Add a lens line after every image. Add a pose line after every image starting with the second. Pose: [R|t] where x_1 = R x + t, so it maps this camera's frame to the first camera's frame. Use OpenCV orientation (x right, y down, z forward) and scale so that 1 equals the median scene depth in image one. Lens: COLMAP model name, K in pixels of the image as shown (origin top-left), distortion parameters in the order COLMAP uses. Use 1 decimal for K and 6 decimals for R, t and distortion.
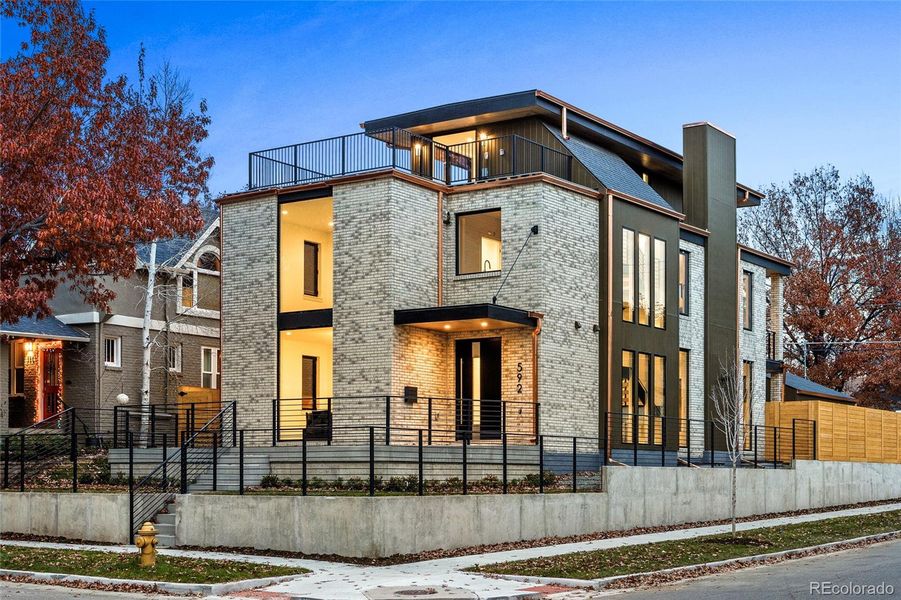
lens RADIAL K [[1280.8, 0, 450.5], [0, 1280.8, 300.0], [0, 0, 1]] dist [0.011093, 0.032954]
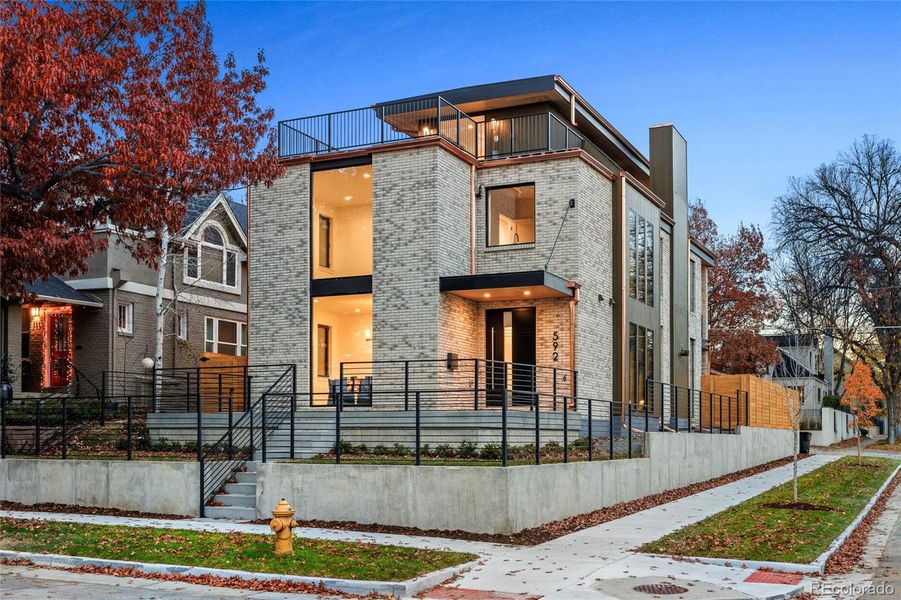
lens RADIAL K [[980.0, 0, 450.8], [0, 980.0, 318.3], [0, 0, 1]] dist [0.013051, 0.010637]
pose [[0.988911, 0.018473, 0.147356, -0.143657], [-0.020851, 0.999676, 0.014606, 0.028011], [-0.147039, -0.017517, 0.988976, 0.228968]]
